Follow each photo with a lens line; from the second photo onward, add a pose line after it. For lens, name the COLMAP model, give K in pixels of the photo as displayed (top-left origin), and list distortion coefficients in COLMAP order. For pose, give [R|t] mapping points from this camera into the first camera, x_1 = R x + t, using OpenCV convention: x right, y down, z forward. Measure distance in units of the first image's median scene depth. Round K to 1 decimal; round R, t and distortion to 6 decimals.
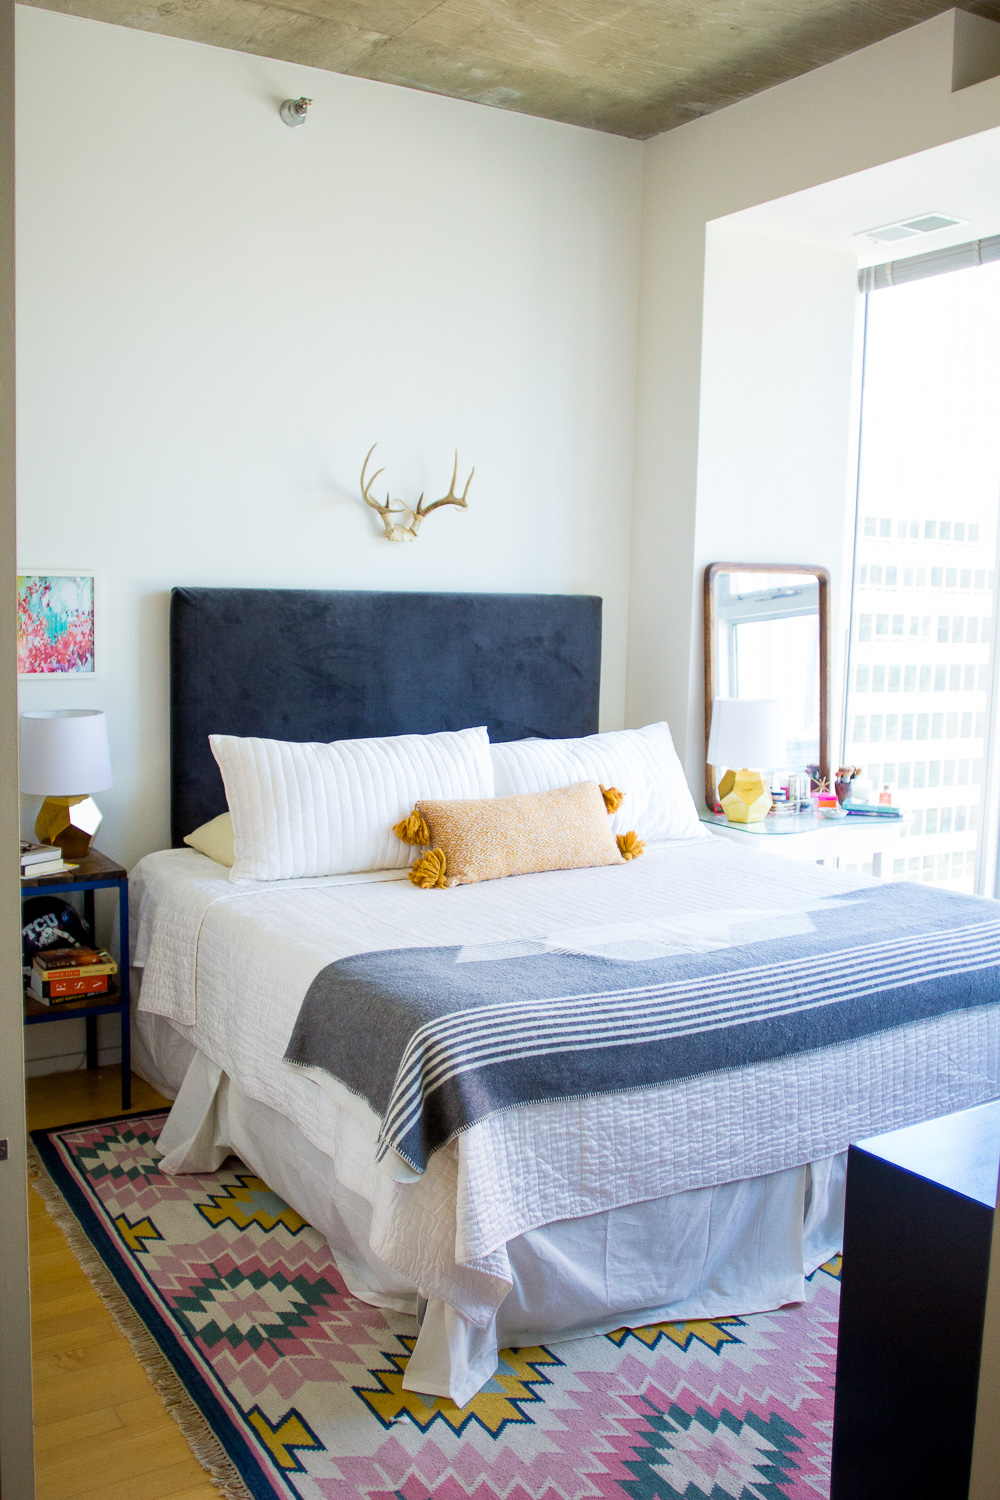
lens RADIAL K [[1391.8, 0, 500.0], [0, 1391.8, 750.0], [0, 0, 1]] dist [-0.056969, 0.012168]
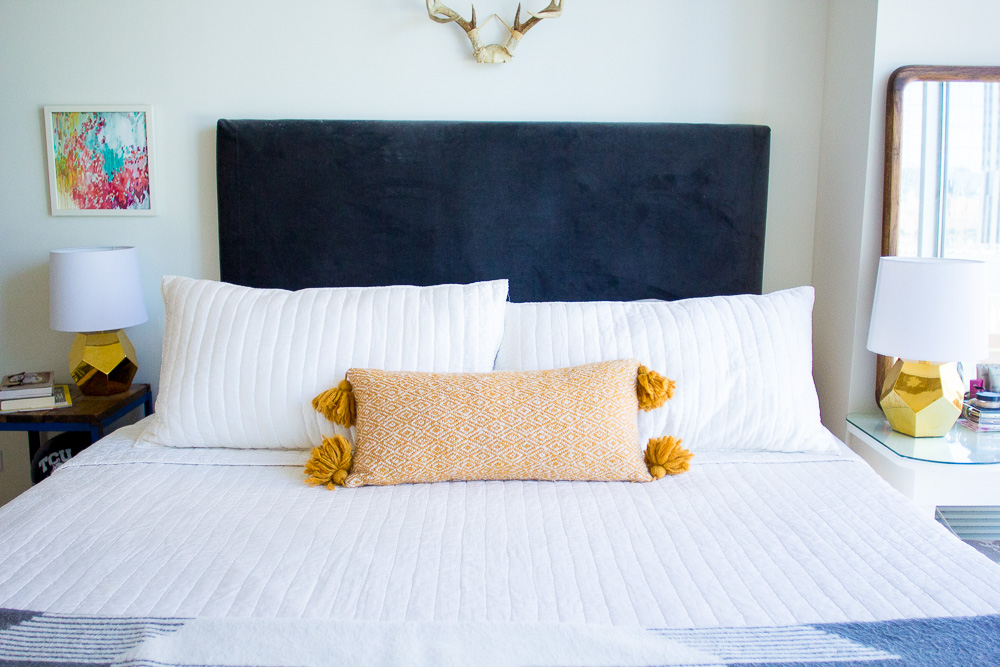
lens RADIAL K [[927.8, 0, 500.0], [0, 927.8, 333.5], [0, 0, 1]] dist [-0.056969, 0.012168]
pose [[0.853477, 0.068139, -0.516657, 0.261829], [-0.050779, 0.997571, 0.047681, -0.011651], [0.518651, -0.014459, 0.854864, 0.559729]]
